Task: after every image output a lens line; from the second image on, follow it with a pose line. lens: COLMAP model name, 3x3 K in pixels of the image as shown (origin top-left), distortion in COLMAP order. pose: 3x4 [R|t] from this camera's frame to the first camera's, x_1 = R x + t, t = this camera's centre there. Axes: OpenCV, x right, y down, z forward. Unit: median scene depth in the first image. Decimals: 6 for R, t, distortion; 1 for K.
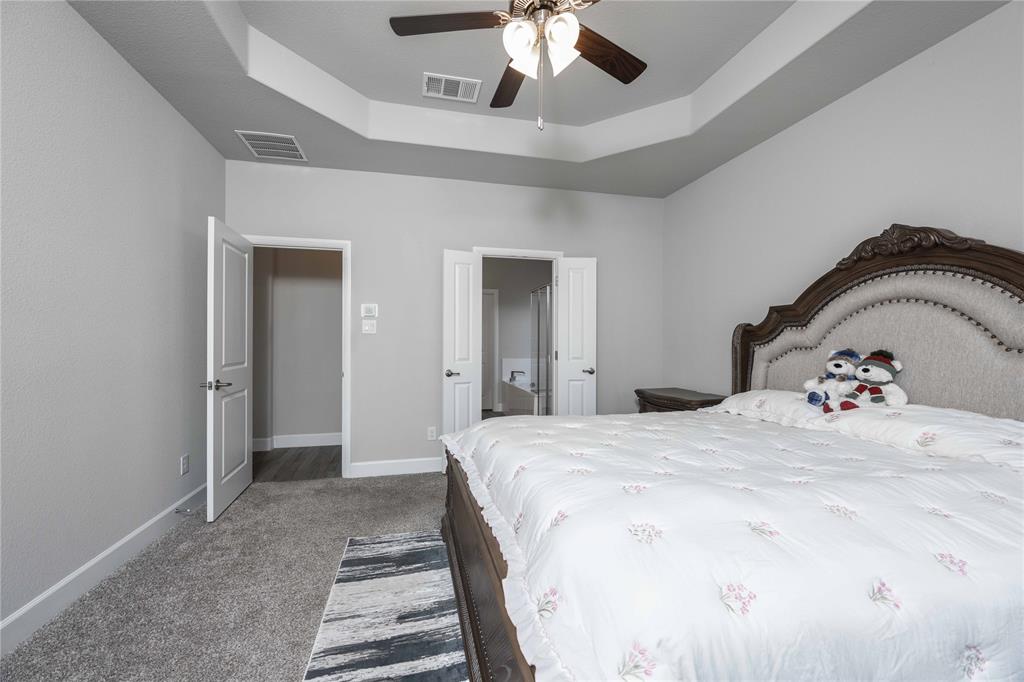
lens RADIAL K [[400.1, 0, 514.7], [0, 400.1, 337.0], [0, 0, 1]] dist [-0.000350, -0.000151]
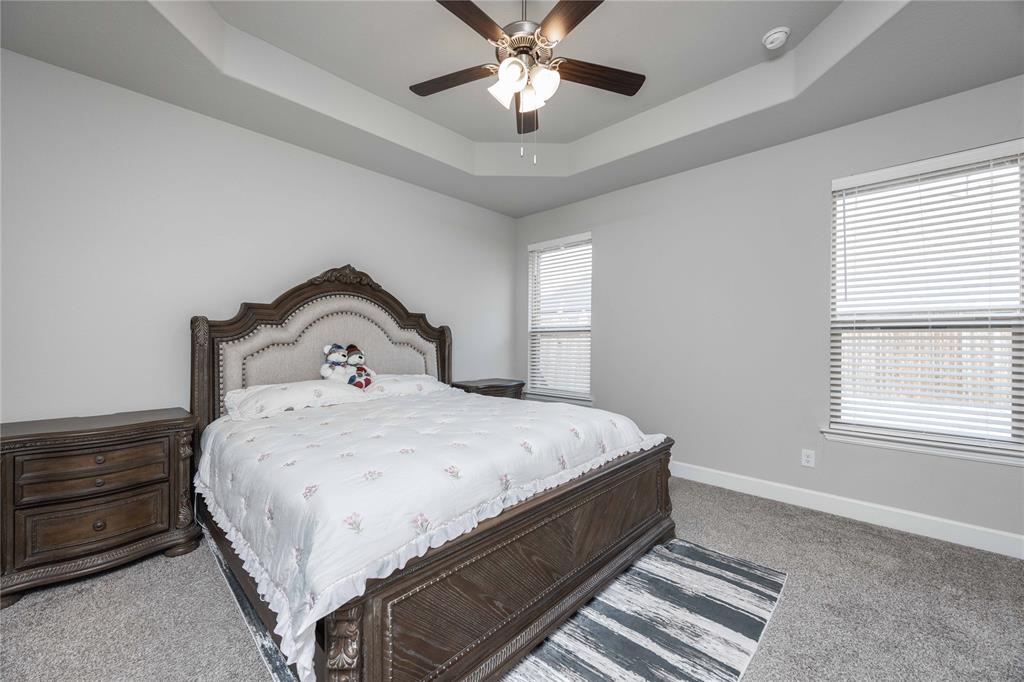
lens RADIAL K [[400.1, 0, 514.7], [0, 400.1, 337.0], [0, 0, 1]] dist [-0.000350, -0.000151]
pose [[-0.545340, 0.017782, 0.838026, -0.596937], [-0.008244, 0.999613, -0.026576, 0.032480], [-0.838174, -0.021402, -0.544982, 1.108925]]
